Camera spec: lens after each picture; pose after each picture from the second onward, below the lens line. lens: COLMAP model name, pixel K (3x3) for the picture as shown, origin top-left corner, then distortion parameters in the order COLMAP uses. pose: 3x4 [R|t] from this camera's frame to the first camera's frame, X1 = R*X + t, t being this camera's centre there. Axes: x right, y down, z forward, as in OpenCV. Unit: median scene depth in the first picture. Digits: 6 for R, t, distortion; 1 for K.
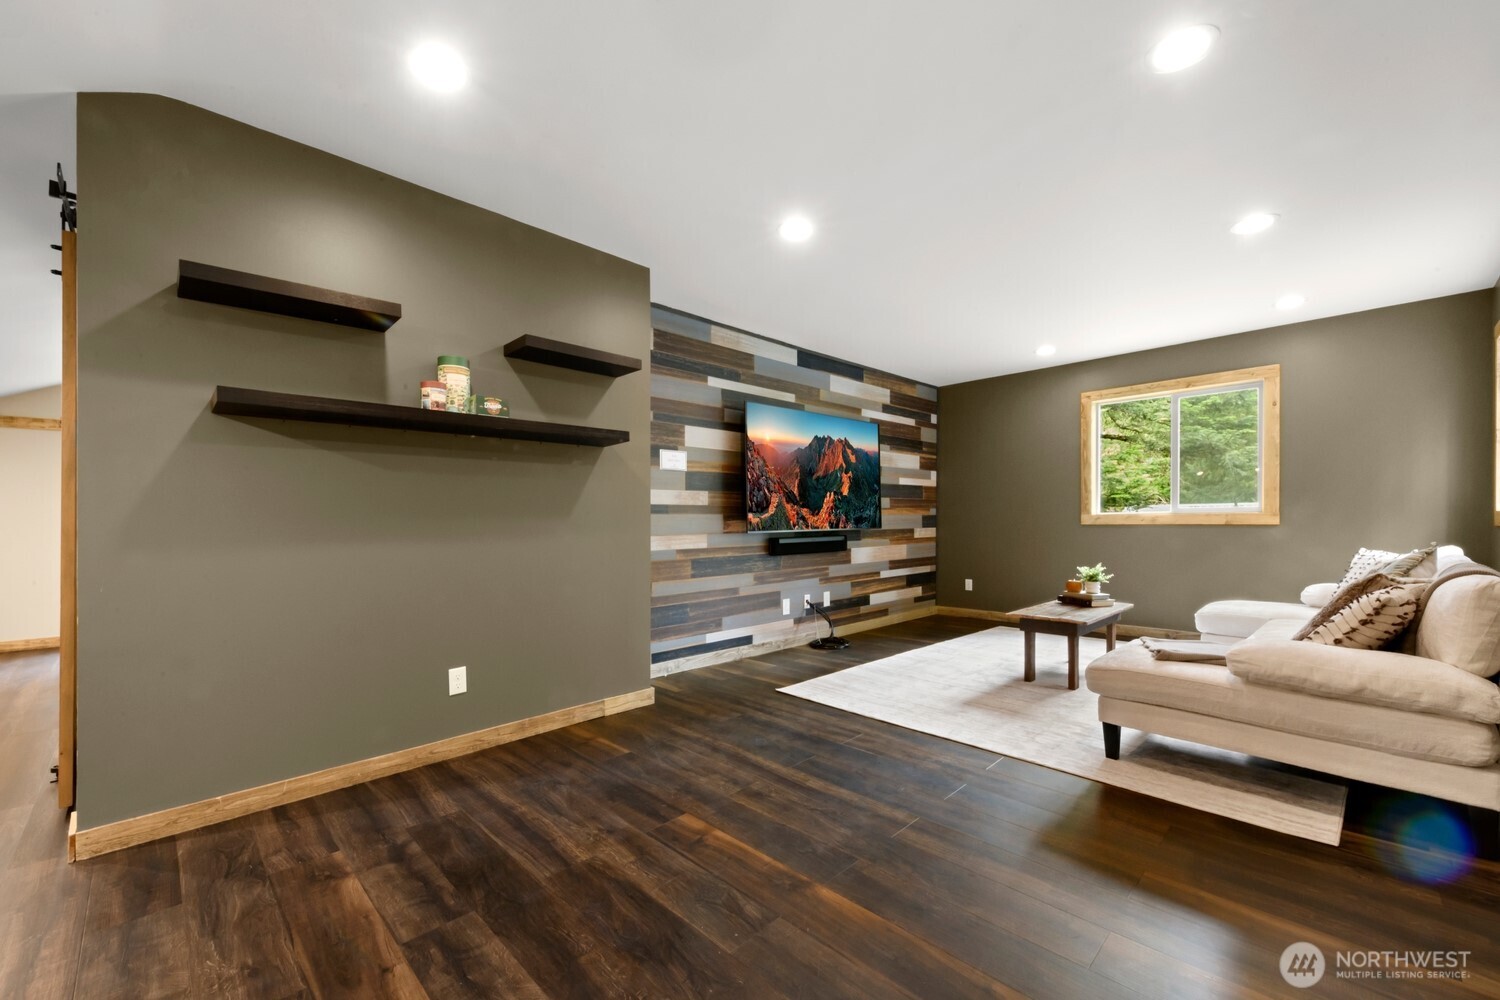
lens RADIAL K [[612.8, 0, 735.7], [0, 612.8, 525.1], [0, 0, 1]] dist [-0.001019, -0.001970]
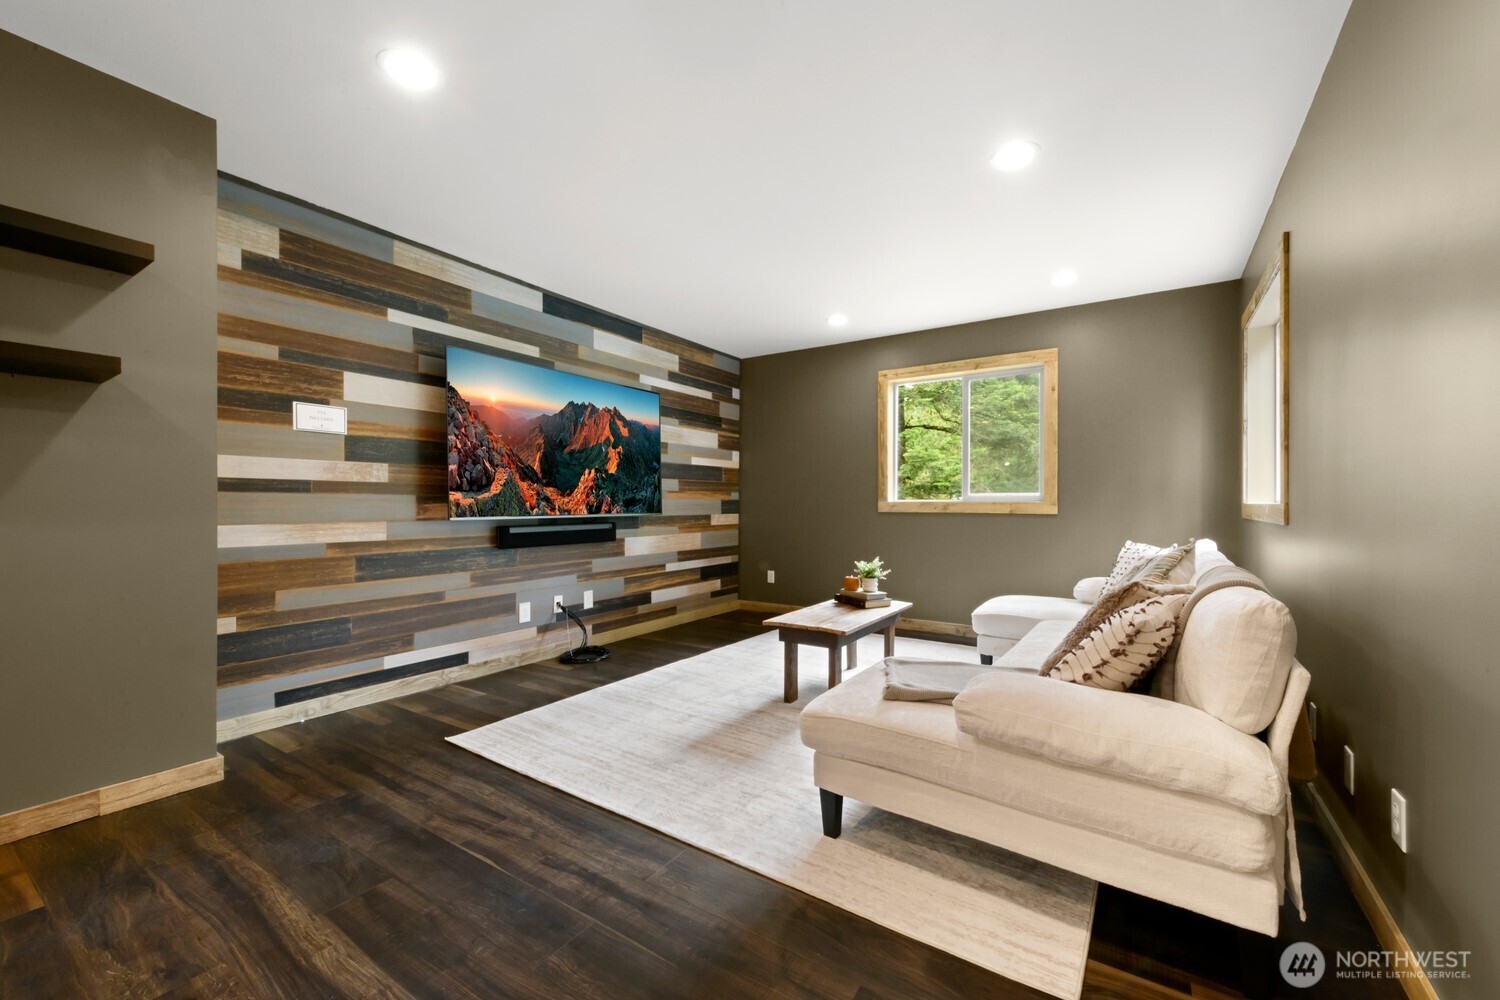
lens RADIAL K [[595.5, 0, 750.0], [0, 595.5, 500.0], [0, 0, 1]] dist [0.003349, -0.000693]
pose [[0.975989, 0.013736, 0.217387, 0.236385], [-0.010981, 0.999843, -0.013876, -0.006364], [-0.217544, 0.011156, 0.975987, 0.210727]]
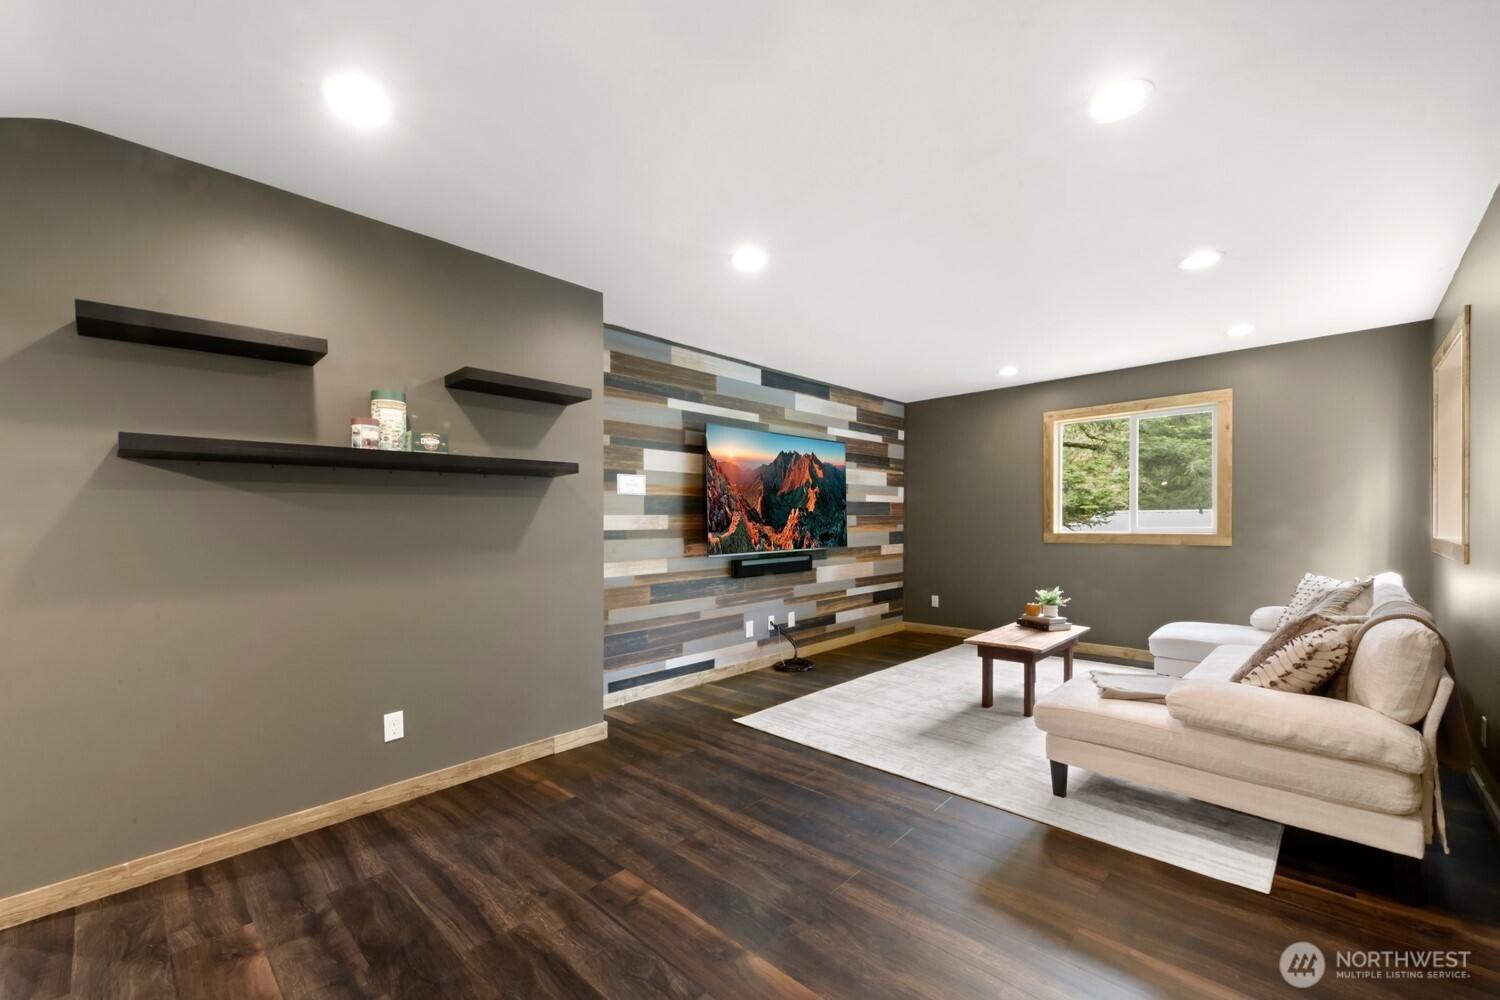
lens RADIAL K [[615.9, 0, 740.7], [0, 615.9, 525.6], [0, 0, 1]] dist [-0.002796, -0.000646]
pose [[0.999246, 0.000377, 0.038827, 0.034905], [-0.000403, 1.000000, 0.000652, -0.040612], [-0.038827, -0.000667, 0.999246, 0.008734]]
